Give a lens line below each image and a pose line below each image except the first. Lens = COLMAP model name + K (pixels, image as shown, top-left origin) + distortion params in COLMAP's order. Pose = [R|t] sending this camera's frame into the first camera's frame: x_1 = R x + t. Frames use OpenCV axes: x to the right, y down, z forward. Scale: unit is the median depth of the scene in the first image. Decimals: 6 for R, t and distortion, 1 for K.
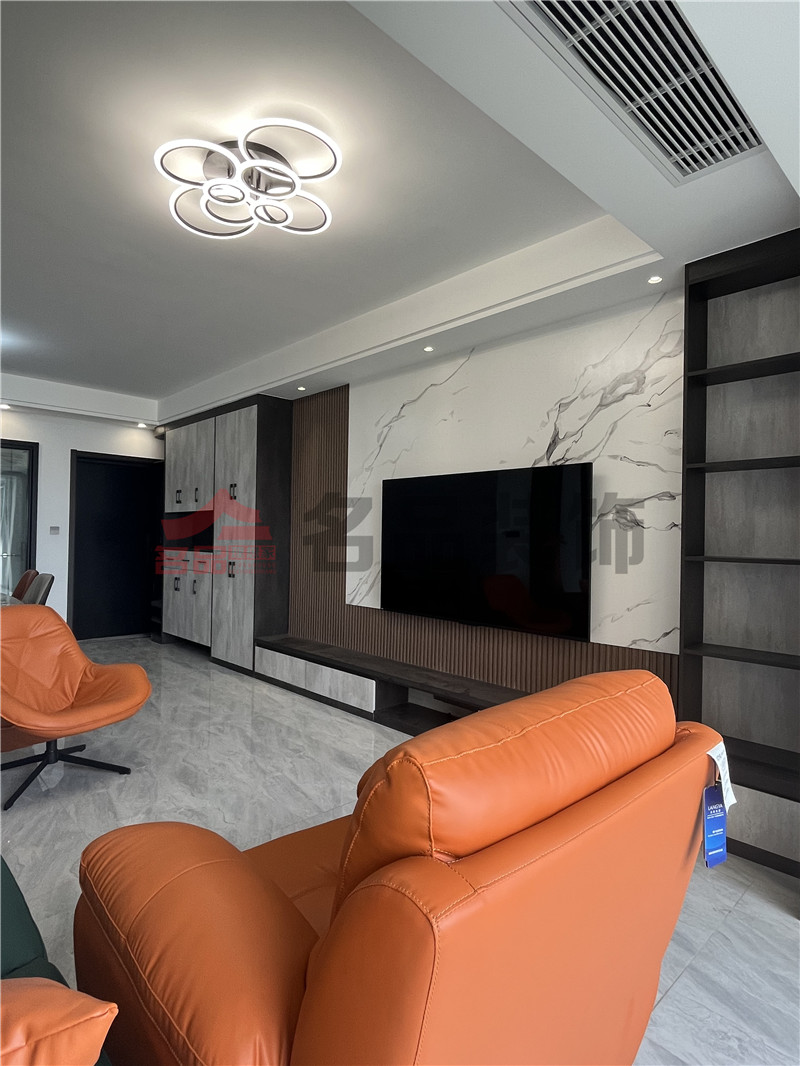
lens RADIAL K [[586.4, 0, 400.1], [0, 586.4, 534.5], [0, 0, 1]] dist [0.007148, -0.001285]
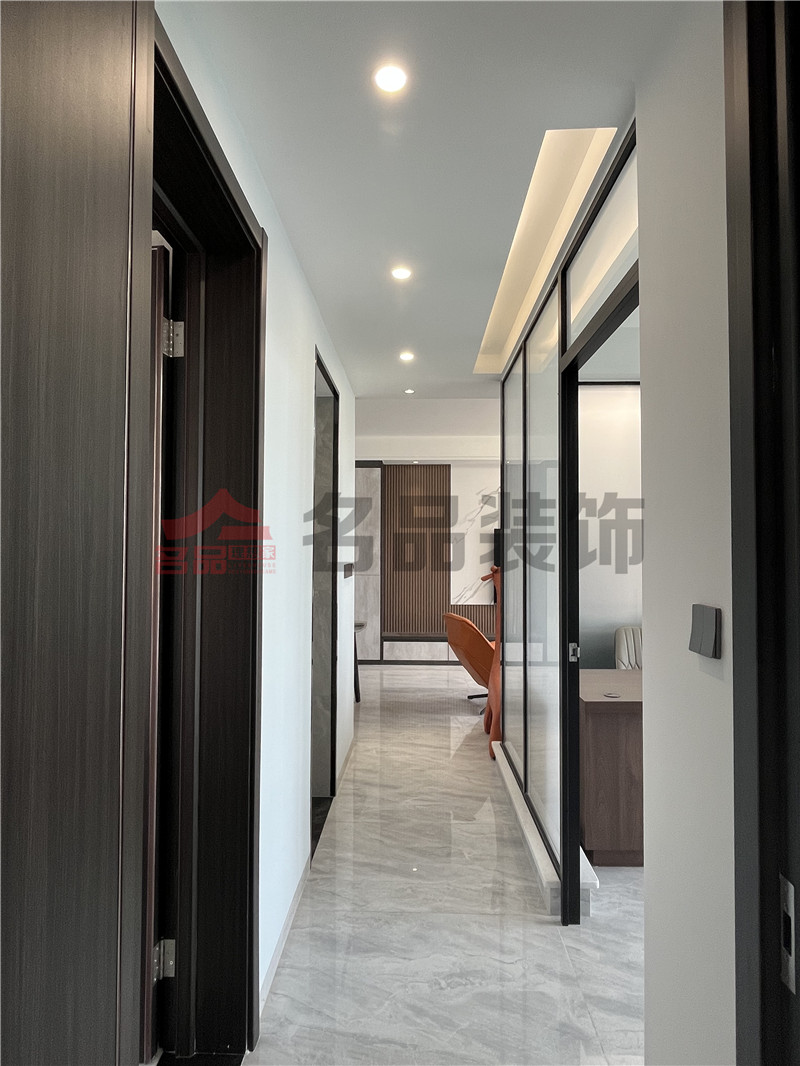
lens RADIAL K [[586.4, 0, 400.0], [0, 586.4, 536.8], [0, 0, 1]] dist [0.007148, -0.001285]
pose [[0.704432, -0.001891, 0.709769, -1.390357], [0.004648, 0.999987, -0.001949, -0.064910], [-0.709756, 0.004672, 0.704432, -0.014012]]
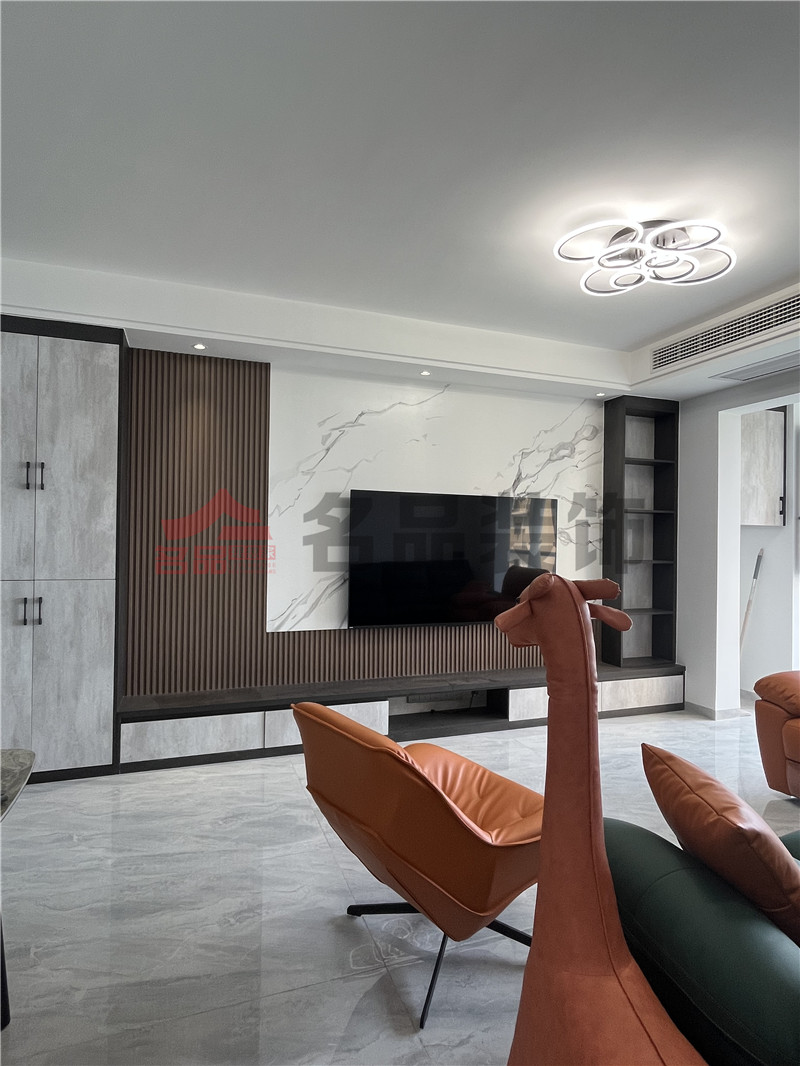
lens RADIAL K [[586.4, 0, 399.7], [0, 586.4, 534.1], [0, 0, 1]] dist [0.007148, -0.001285]
pose [[0.395561, -0.011002, 0.918374, -0.823051], [-0.015067, 0.999716, 0.018466, -0.039364], [-0.918316, -0.021142, 0.395283, 0.538855]]
